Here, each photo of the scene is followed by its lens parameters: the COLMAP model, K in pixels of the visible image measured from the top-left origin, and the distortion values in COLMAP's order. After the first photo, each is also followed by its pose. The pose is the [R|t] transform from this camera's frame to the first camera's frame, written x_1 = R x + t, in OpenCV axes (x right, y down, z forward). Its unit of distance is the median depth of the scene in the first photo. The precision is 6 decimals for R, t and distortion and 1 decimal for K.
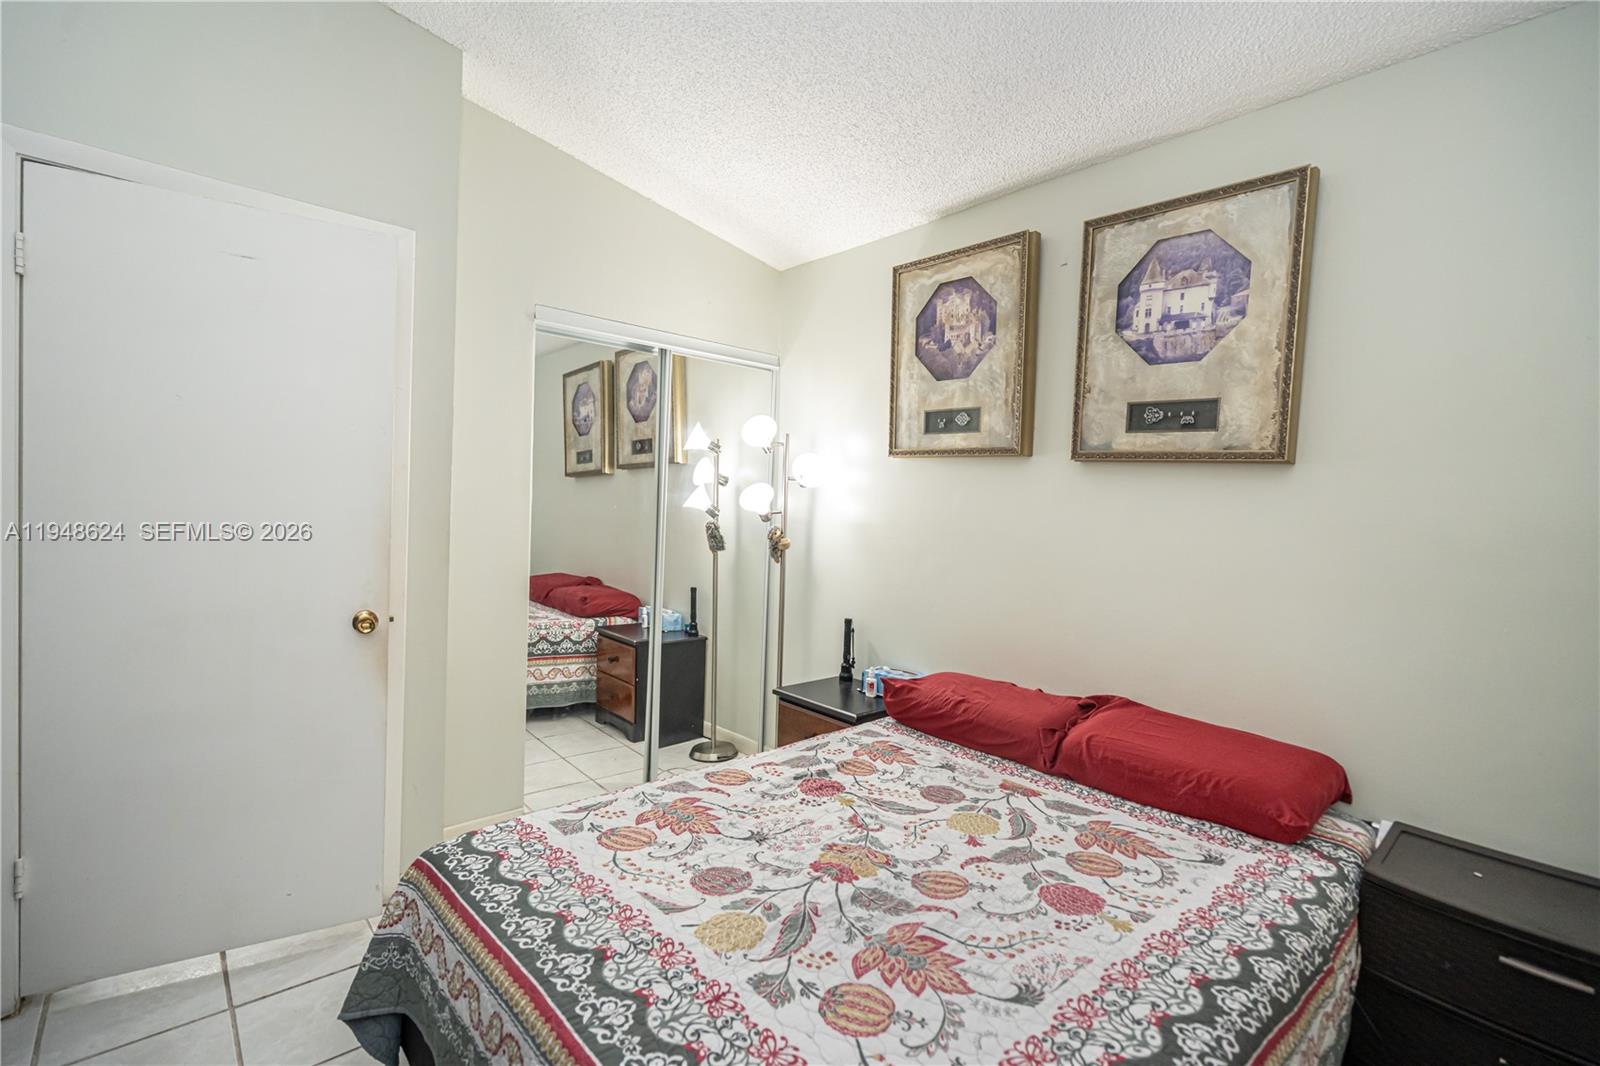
lens RADIAL K [[729.8, 0, 805.8], [0, 729.8, 532.1], [0, 0, 1]] dist [-0.002636, 0.001622]
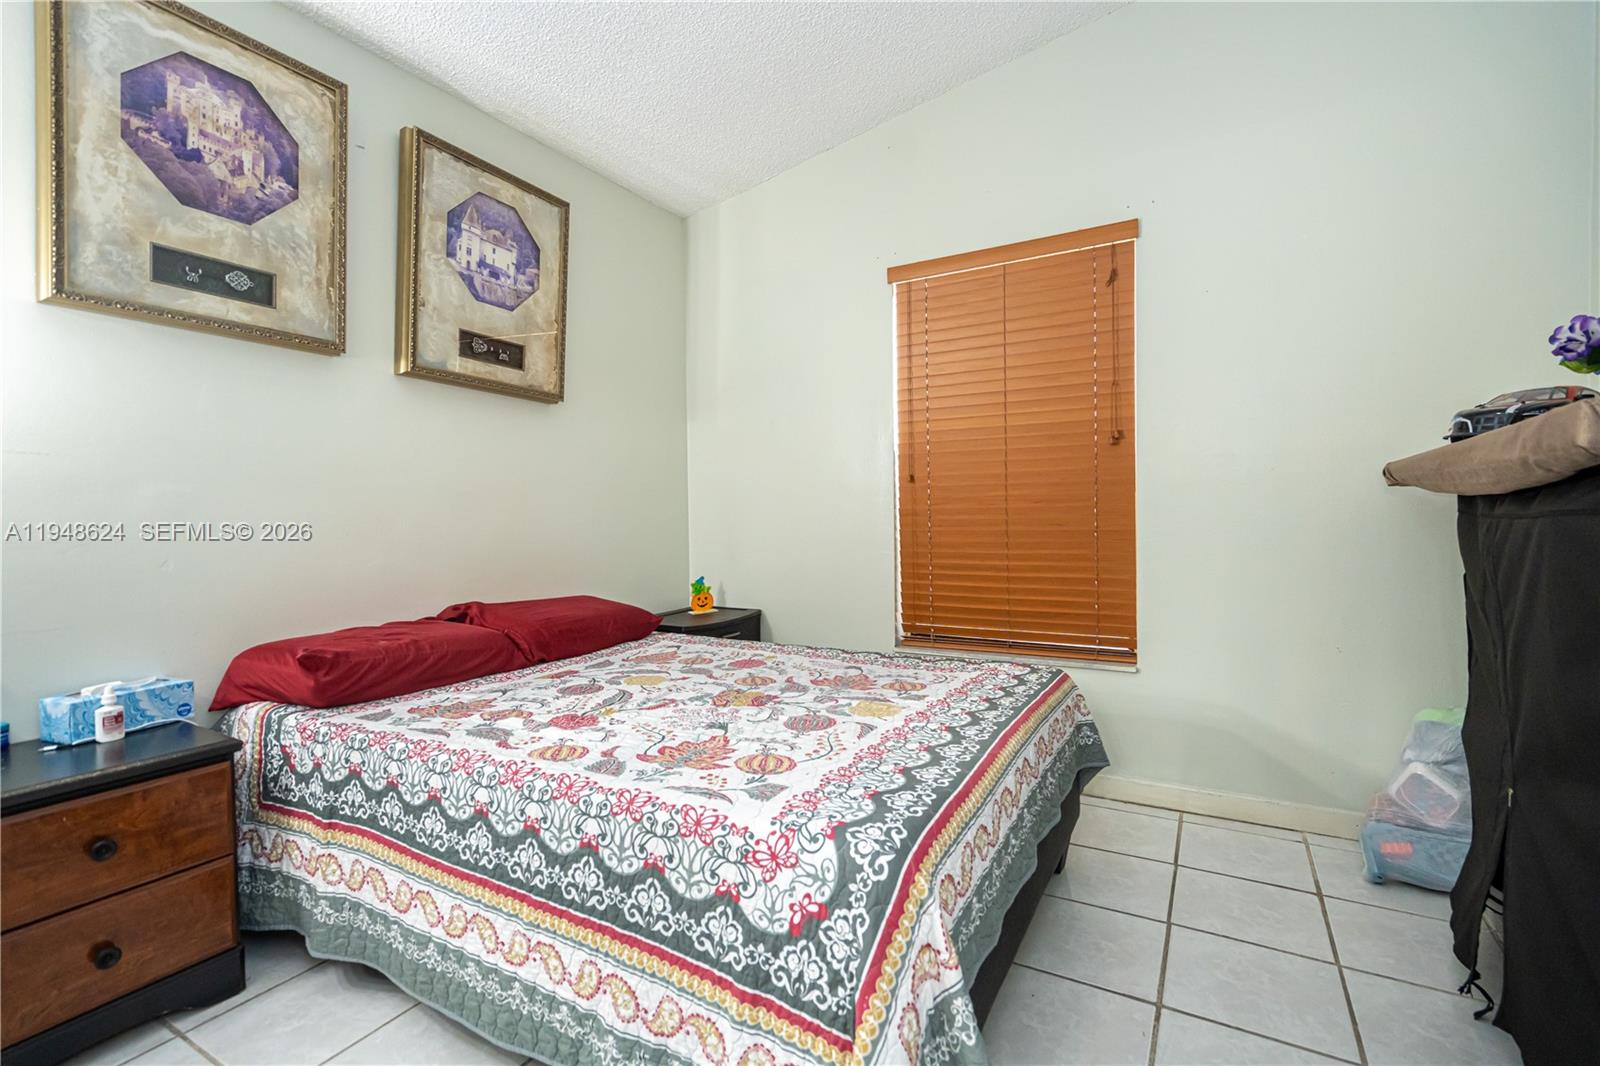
lens RADIAL K [[729.8, 0, 803.8], [0, 729.8, 534.9], [0, 0, 1]] dist [-0.002636, 0.001622]
pose [[-0.311878, -0.057094, 0.948405, -0.768598], [0.037720, 0.996662, 0.072403, 0.069097], [-0.949373, 0.058355, -0.308683, 0.882327]]
